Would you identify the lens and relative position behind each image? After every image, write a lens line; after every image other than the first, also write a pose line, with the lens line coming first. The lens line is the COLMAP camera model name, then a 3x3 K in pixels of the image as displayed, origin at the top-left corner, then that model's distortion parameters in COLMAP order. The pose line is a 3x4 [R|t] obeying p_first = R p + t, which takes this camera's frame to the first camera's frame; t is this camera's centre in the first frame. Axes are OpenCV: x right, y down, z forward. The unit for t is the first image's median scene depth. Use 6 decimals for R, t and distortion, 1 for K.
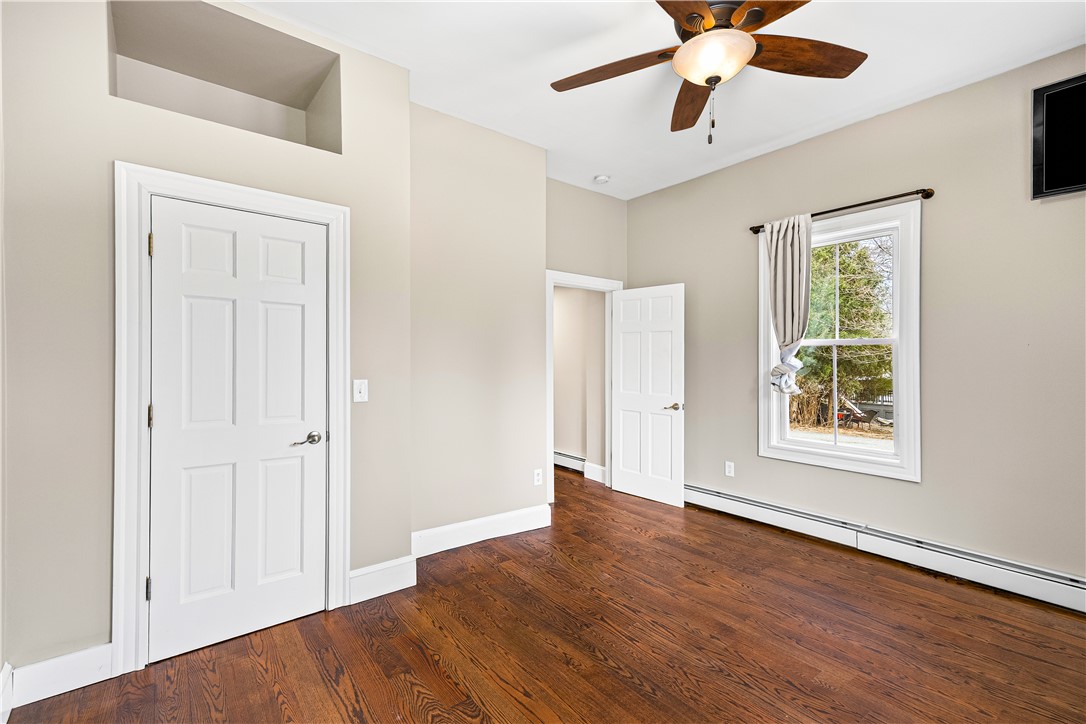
lens RADIAL K [[491.6, 0, 544.3], [0, 491.6, 360.1], [0, 0, 1]] dist [0.031237, 0.000710]
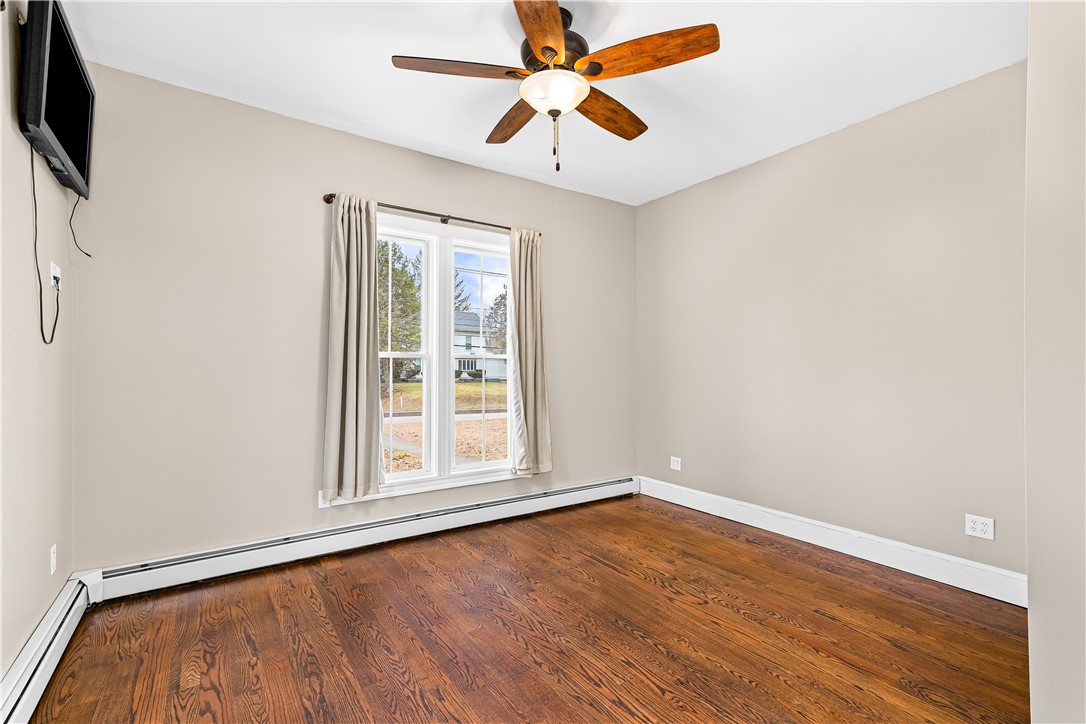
lens RADIAL K [[491.6, 0, 542.7], [0, 491.6, 364.7], [0, 0, 1]] dist [0.031237, 0.000710]
pose [[-0.997634, -0.008717, 0.068198, 0.285994], [-0.009080, 0.999946, -0.005014, 0.005290], [-0.068151, -0.005621, -0.997659, 2.003899]]
